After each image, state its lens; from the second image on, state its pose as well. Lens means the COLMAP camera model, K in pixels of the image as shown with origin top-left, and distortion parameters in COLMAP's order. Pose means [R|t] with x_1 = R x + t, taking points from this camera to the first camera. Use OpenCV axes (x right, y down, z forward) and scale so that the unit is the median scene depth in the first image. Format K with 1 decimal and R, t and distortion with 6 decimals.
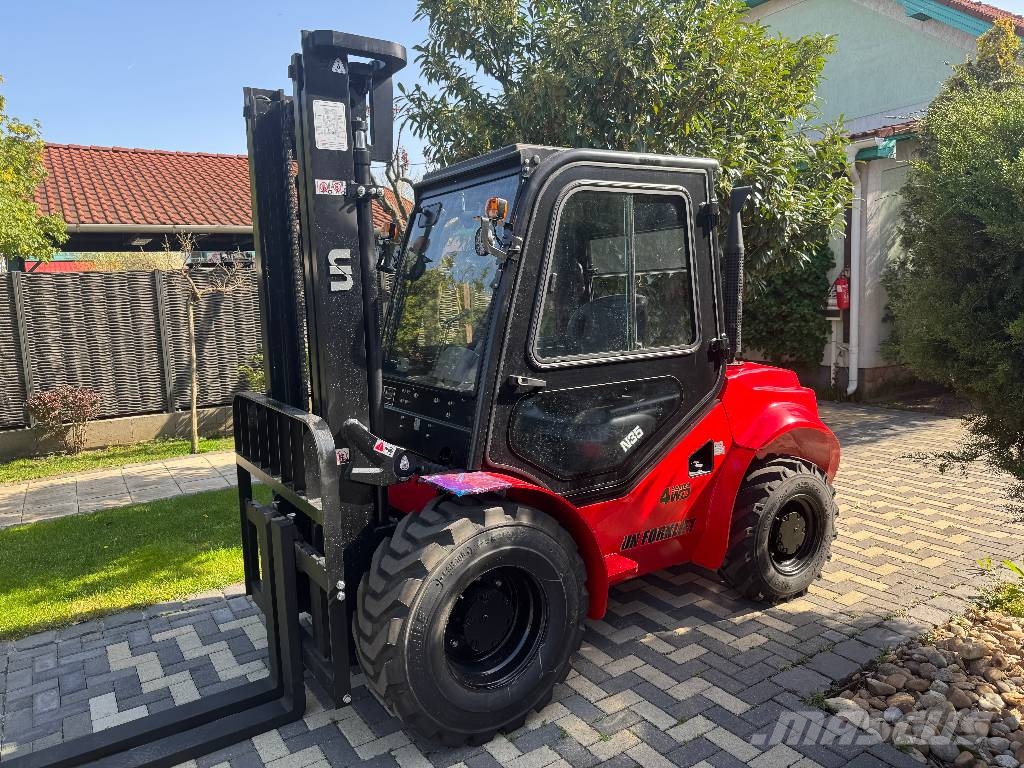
lens RADIAL K [[728.1, 0, 512.0], [0, 728.1, 384.0], [0, 0, 1]] dist [0.060345, -0.082542]
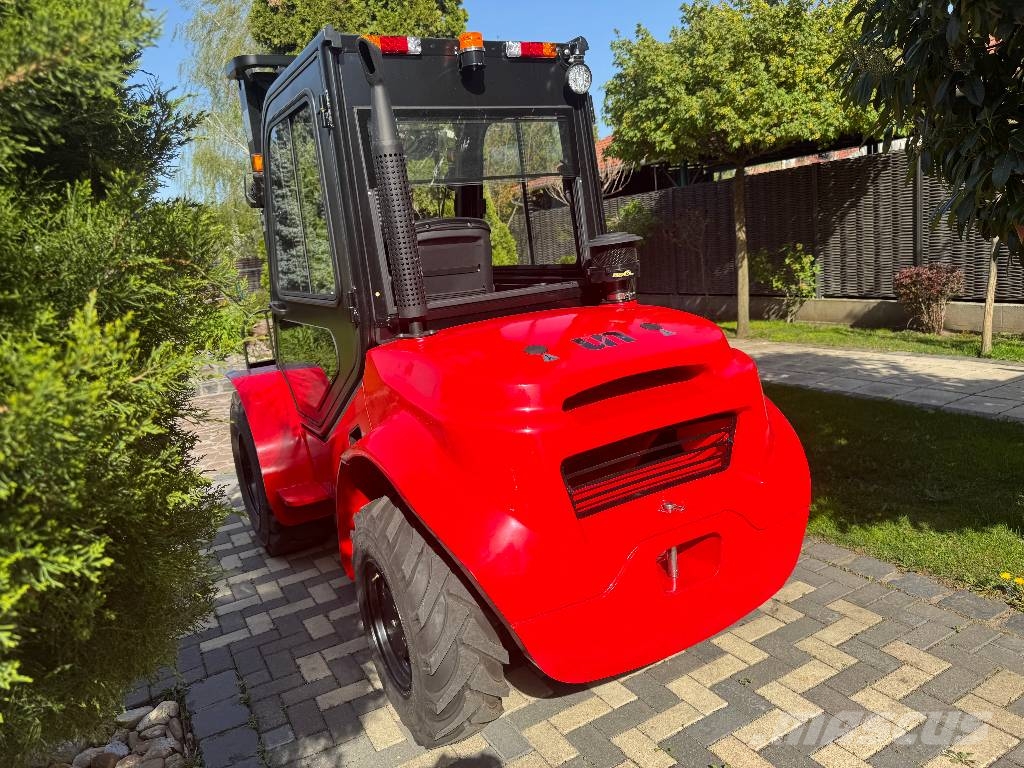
lens RADIAL K [[728.1, 0, 512.0], [0, 728.1, 384.0], [0, 0, 1]] dist [0.060345, -0.082542]
pose [[-0.064571, 0.242095, -0.968101, 1.055468], [-0.021894, 0.969549, 0.243918, -0.166257], [0.997673, 0.036946, -0.057305, 1.290549]]
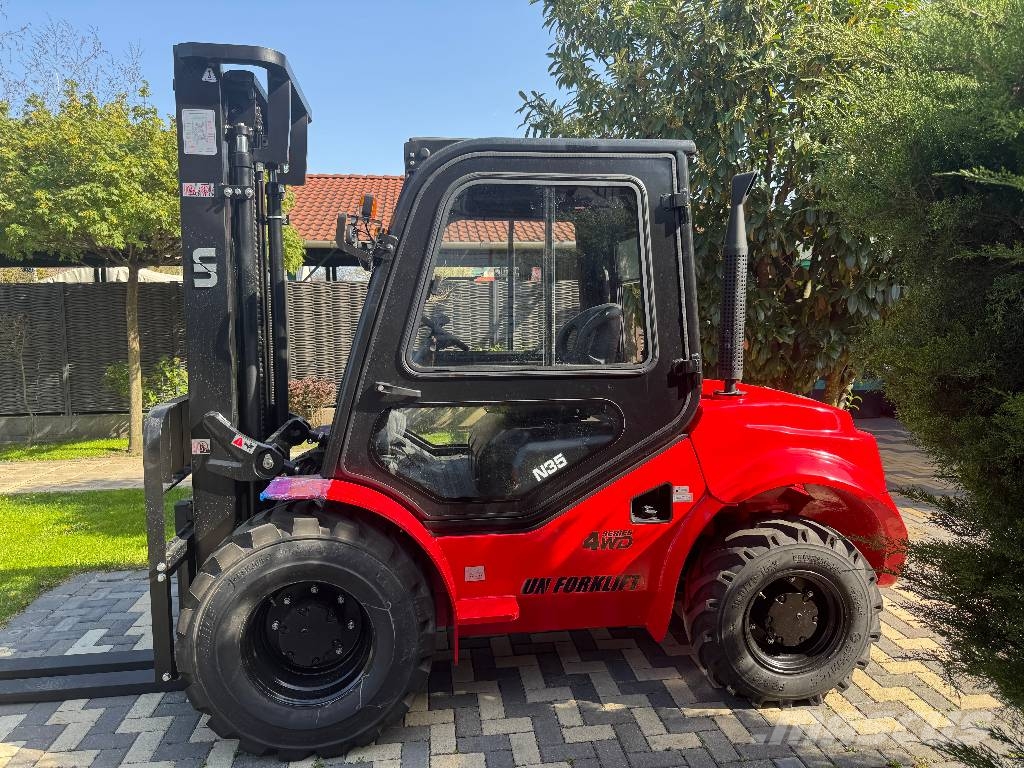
lens RADIAL K [[721.5, 0, 514.4], [0, 721.5, 380.5], [0, 0, 1]] dist [0.054226, -0.078618]
pose [[0.898299, 0.070052, -0.433764, 0.493225], [-0.080694, 0.996720, -0.006145, -0.019667], [0.431911, 0.040522, 0.901006, 0.205642]]
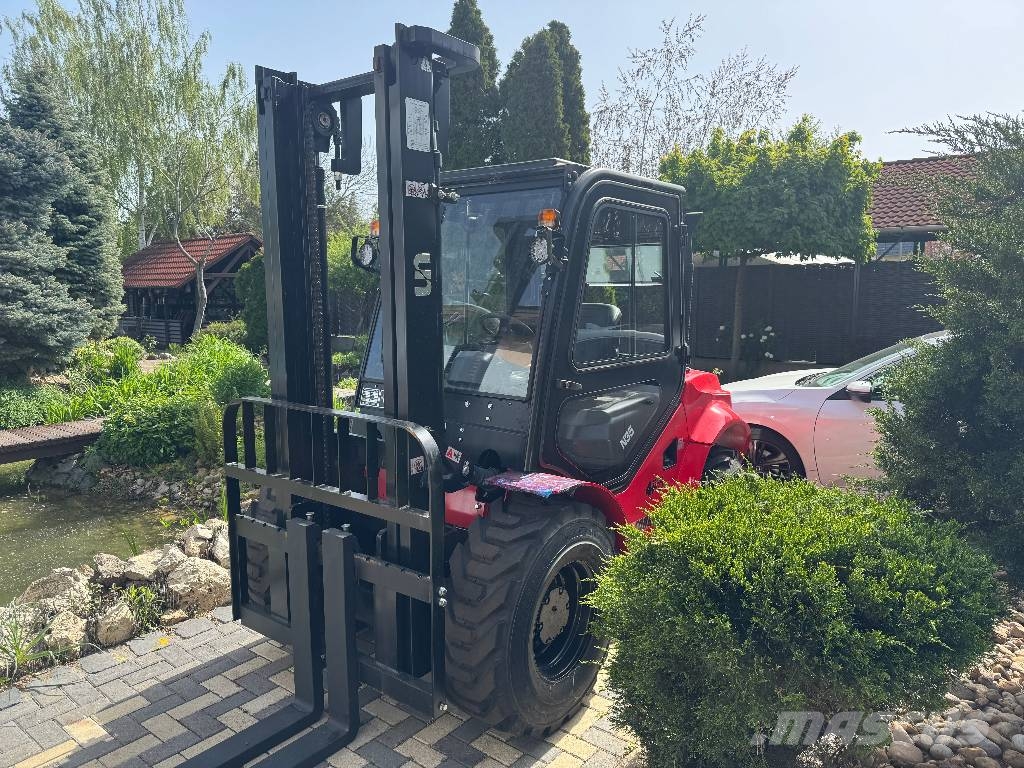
lens RADIAL K [[721.5, 0, 514.4], [0, 721.5, 380.5], [0, 0, 1]] dist [0.054226, -0.078618]
pose [[0.944668, -0.011830, 0.327814, -0.343006], [0.011080, 0.999930, 0.004154, -0.015629], [-0.327840, -0.000292, 0.944733, 0.046523]]
